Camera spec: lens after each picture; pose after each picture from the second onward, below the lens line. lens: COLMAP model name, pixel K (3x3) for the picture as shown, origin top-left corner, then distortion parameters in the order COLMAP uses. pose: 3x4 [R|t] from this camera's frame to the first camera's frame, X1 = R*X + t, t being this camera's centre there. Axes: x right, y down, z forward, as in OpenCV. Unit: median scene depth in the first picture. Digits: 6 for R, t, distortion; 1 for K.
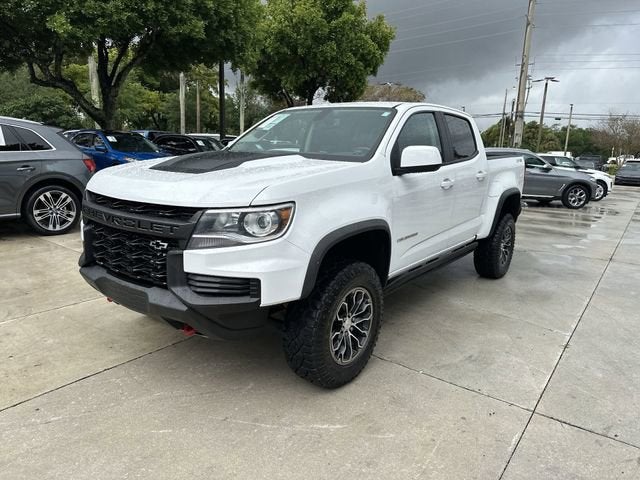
lens RADIAL K [[452.8, 0, 316.8], [0, 452.8, 240.0], [0, 0, 1]] dist [0.019365, -0.027767]
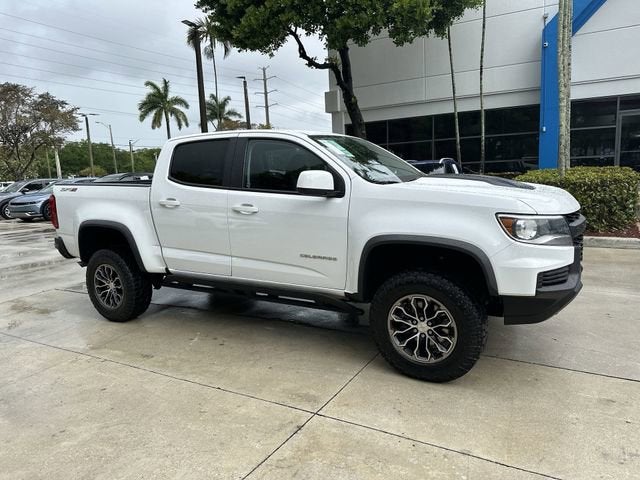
lens RADIAL K [[452.8, 0, 325.0], [0, 452.8, 242.0], [0, 0, 1]] dist [0.019365, -0.027767]
pose [[-0.132164, -0.186763, 0.973474, -1.065028], [0.233087, 0.948695, 0.213655, -0.293183], [-0.963433, 0.255142, -0.081851, 1.196540]]
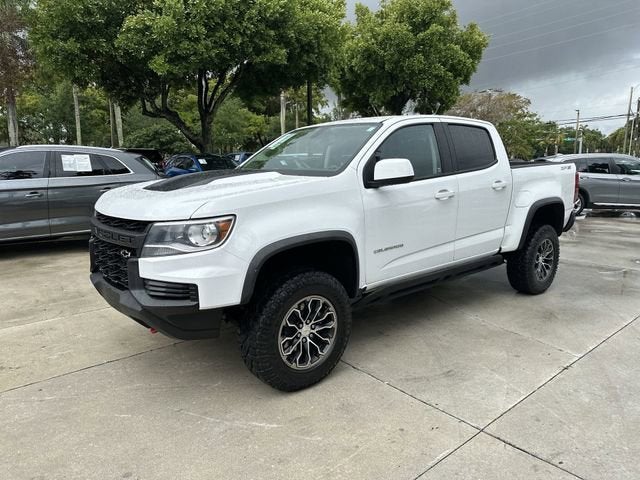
lens RADIAL K [[452.8, 0, 319.2], [0, 452.8, 237.5], [0, 0, 1]] dist [0.019365, -0.027767]
pose [[0.974946, -0.003450, -0.222414, 0.240165], [-0.004889, 0.999306, -0.036933, 0.006038], [0.222387, 0.037095, 0.974252, -0.016290]]
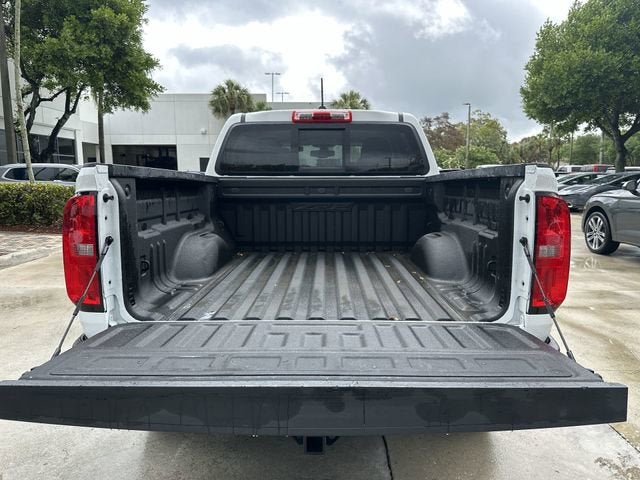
lens RADIAL K [[452.8, 0, 319.0], [0, 452.8, 240.4], [0, 0, 1]] dist [0.019365, -0.027767]
pose [[-0.807214, 0.045549, -0.588499, 0.782016], [-0.146876, 0.950158, 0.275003, -0.370536], [0.571694, 0.308423, -0.760291, 2.020085]]
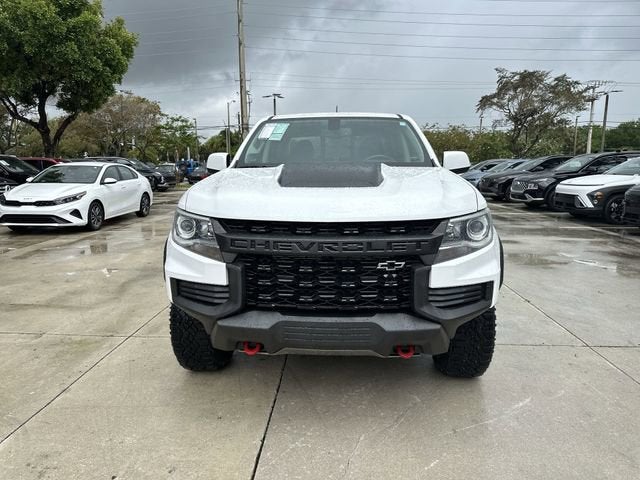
lens RADIAL K [[452.8, 0, 317.7], [0, 452.8, 240.5], [0, 0, 1]] dist [0.019365, -0.027767]
pose [[0.828881, -0.132073, 0.543612, -0.581964], [0.144226, 0.989333, 0.020453, -0.047858], [-0.540514, 0.061449, 0.839088, 0.195020]]
